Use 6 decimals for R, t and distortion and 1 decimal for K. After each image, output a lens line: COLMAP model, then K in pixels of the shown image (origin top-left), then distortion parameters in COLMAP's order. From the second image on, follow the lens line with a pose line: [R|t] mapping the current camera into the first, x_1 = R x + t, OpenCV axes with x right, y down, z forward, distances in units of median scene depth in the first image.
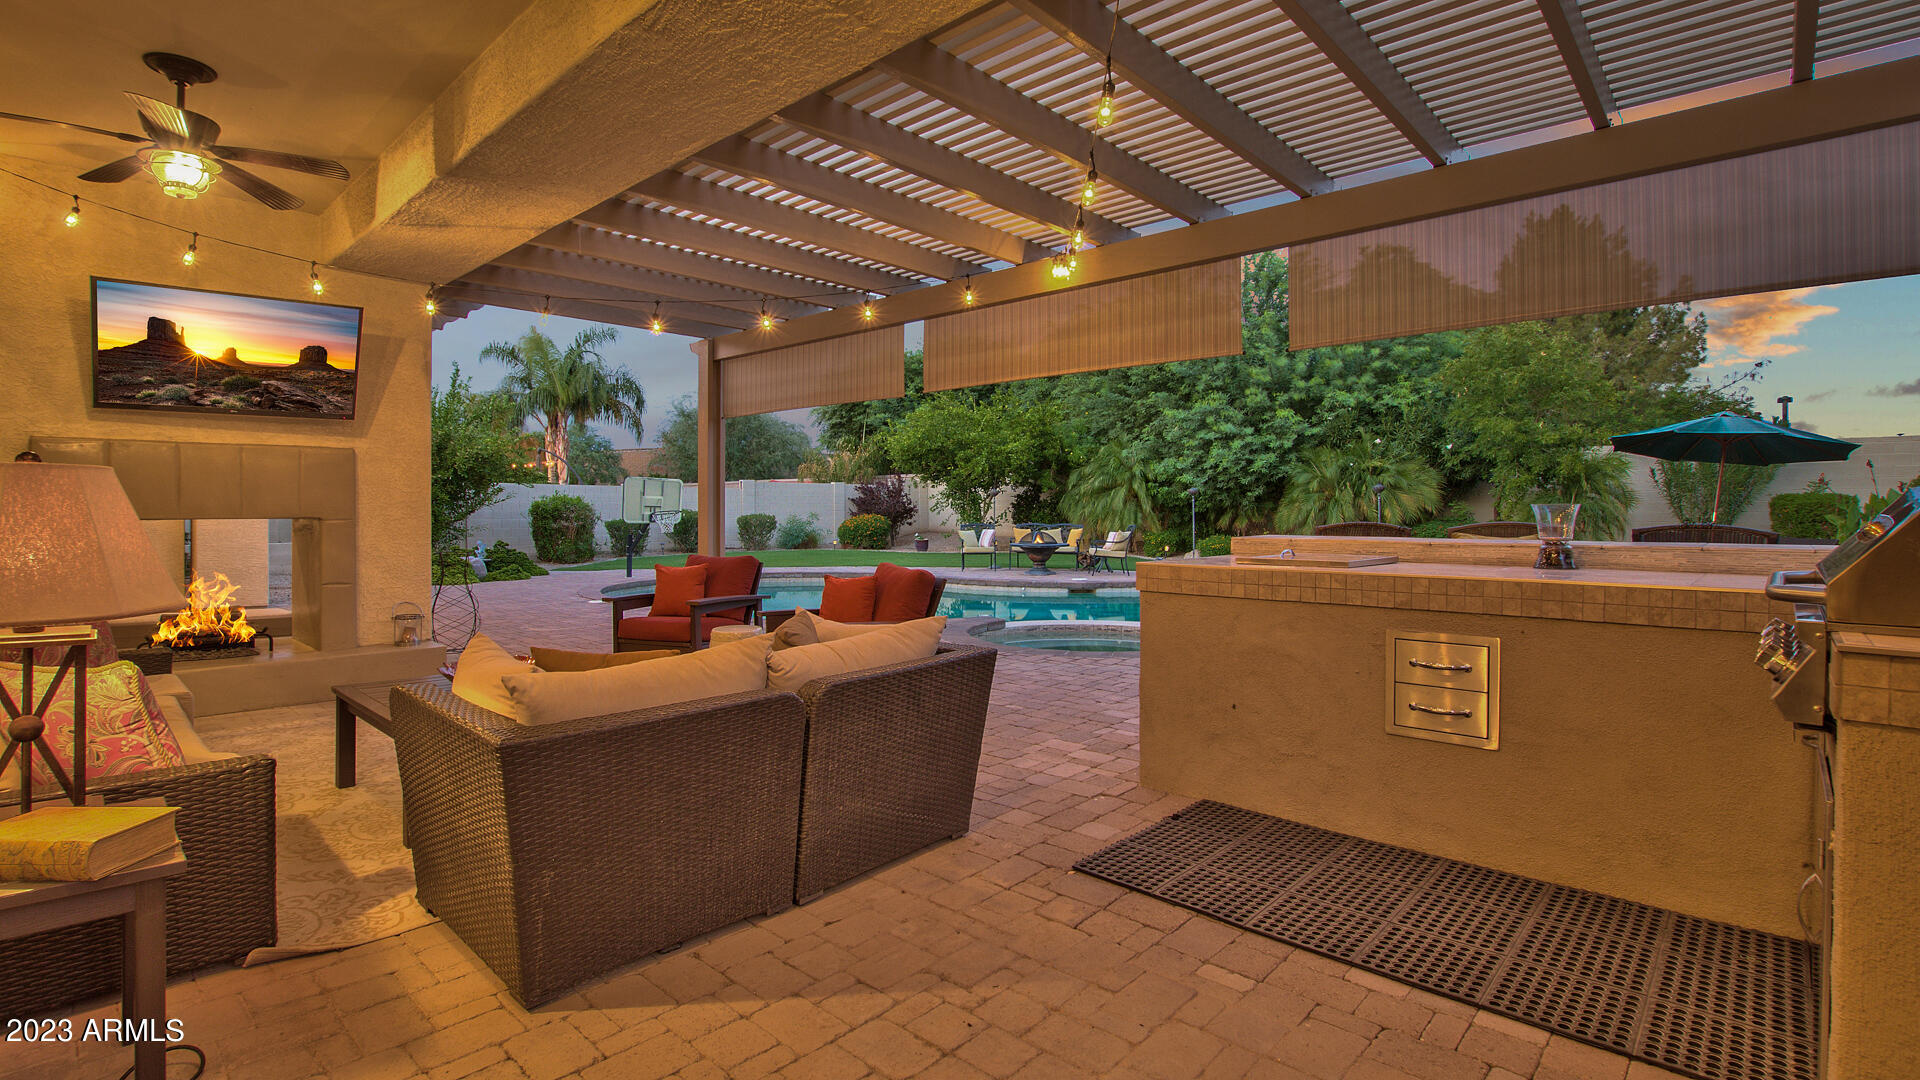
lens RADIAL K [[887.5, 0, 945.7], [0, 887.5, 512.7], [0, 0, 1]] dist [-0.027965, 0.000948]
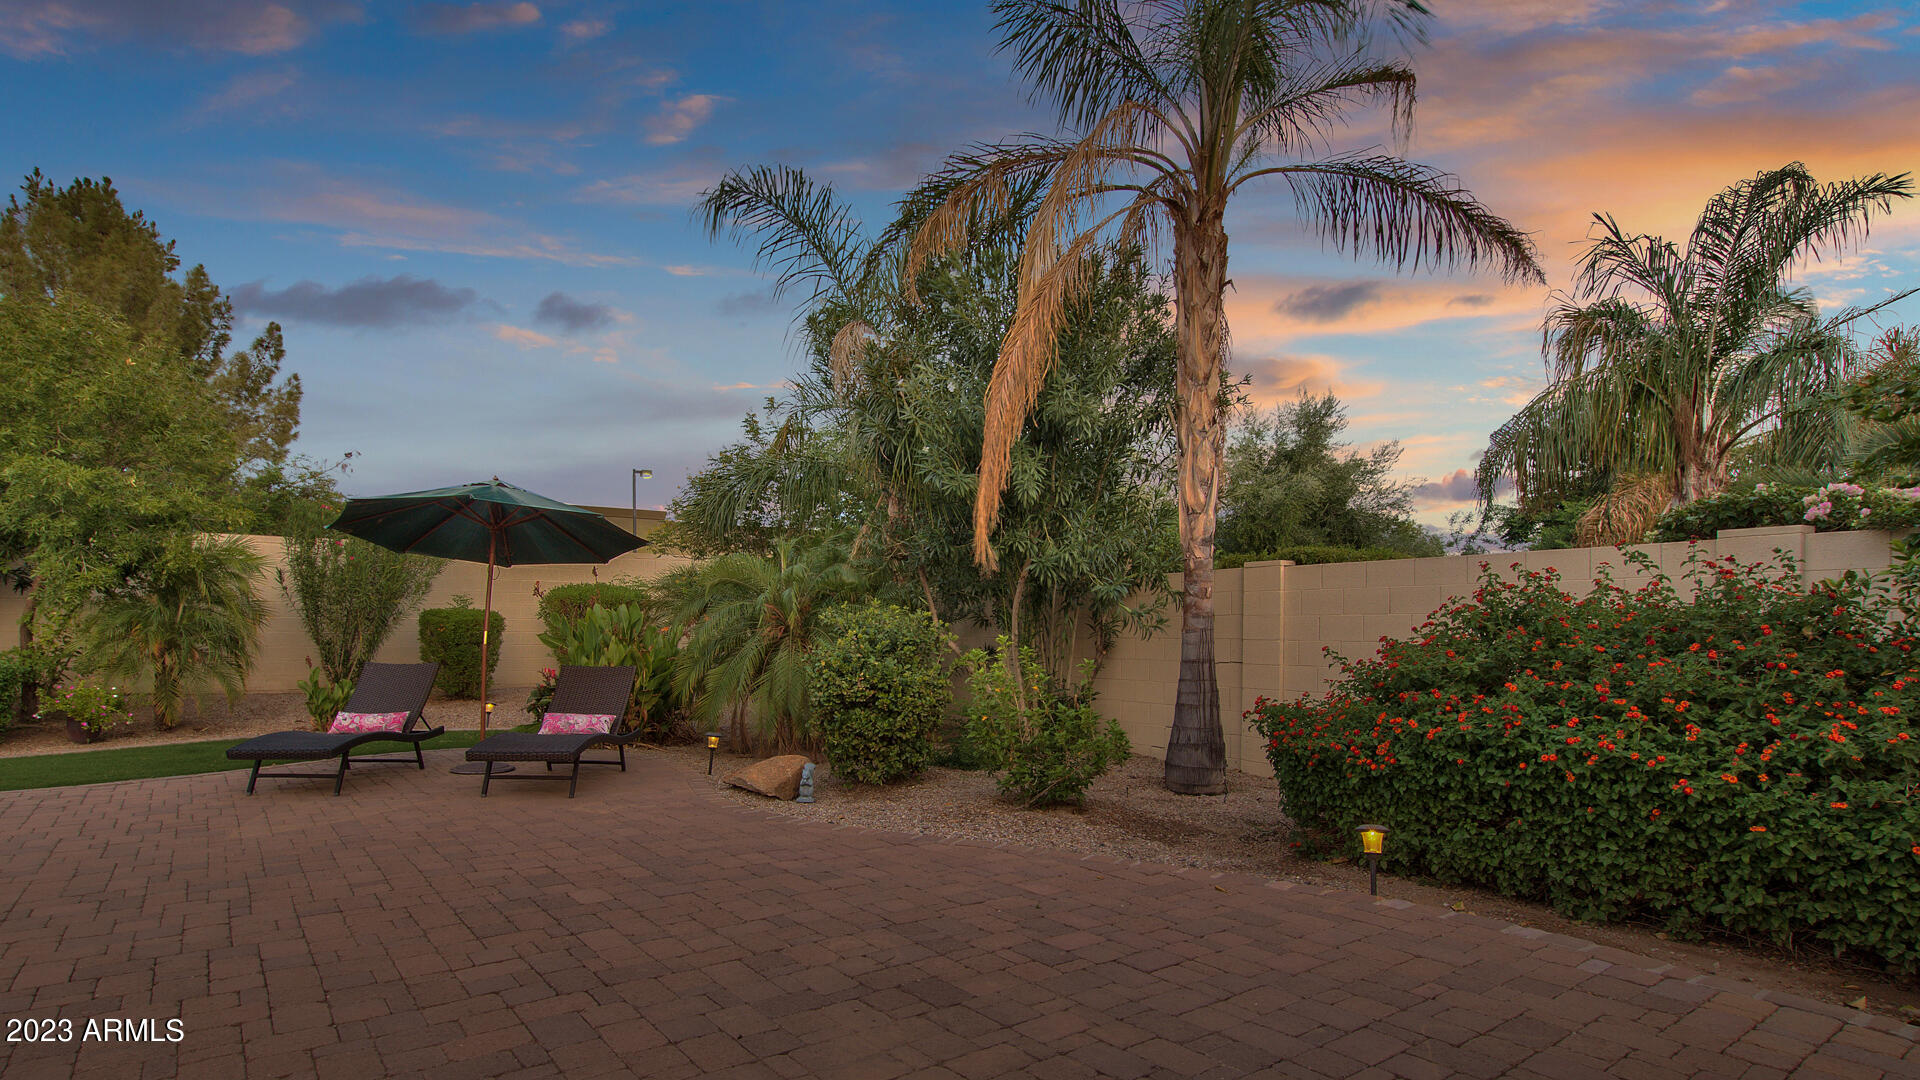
lens RADIAL K [[999.4, 0, 910.1], [0, 999.4, 637.3], [0, 0, 1]] dist [-0.030247, 0.001427]
pose [[0.195443, -0.006479, 0.980694, 0.128509], [0.003612, 0.999976, 0.005886, 0.000722], [-0.980708, 0.002392, 0.195462, 0.328786]]
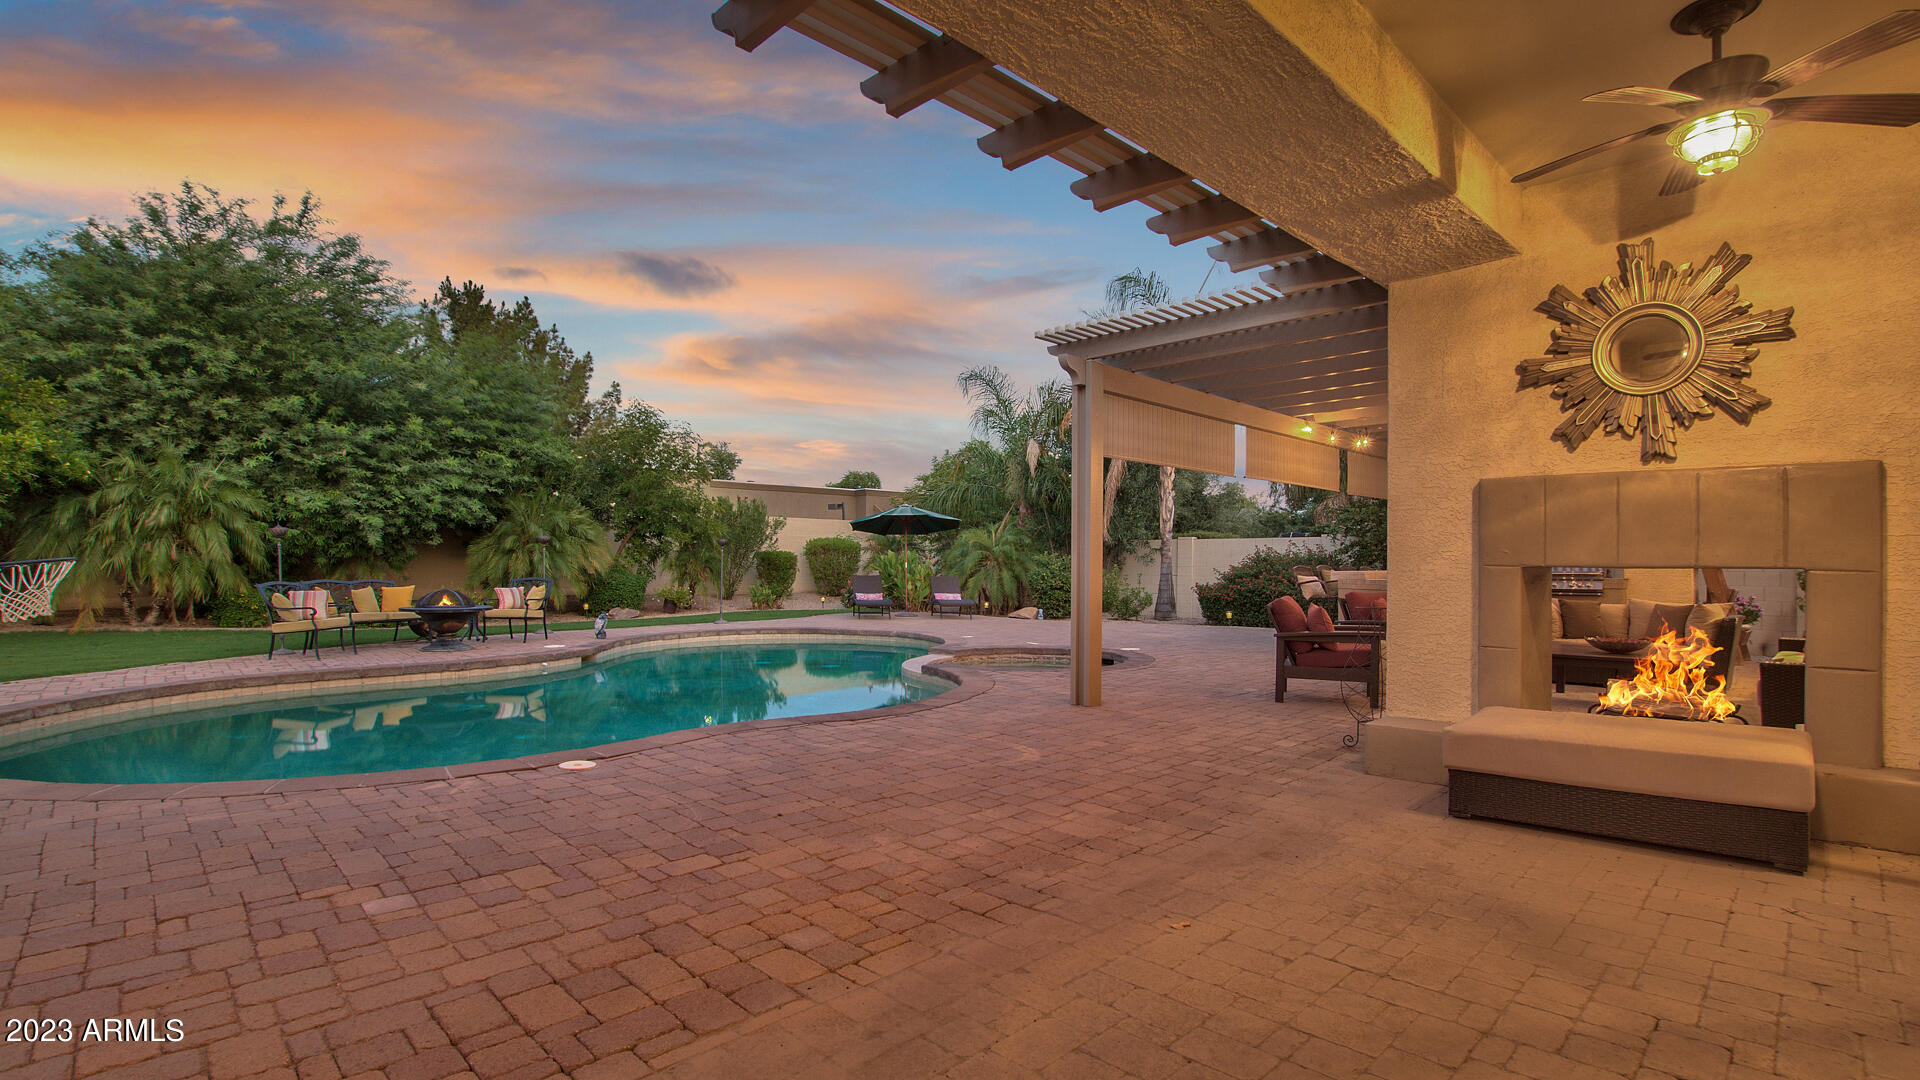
lens RADIAL K [[890.5, 0, 956.1], [0, 890.5, 557.3], [0, 0, 1]] dist [-0.027879, 0.000442]
pose [[0.035426, 0.007210, 0.999346, -0.532332], [0.001779, 0.999972, -0.007277, 0.001169], [-0.999371, 0.002036, 0.035412, 0.513215]]
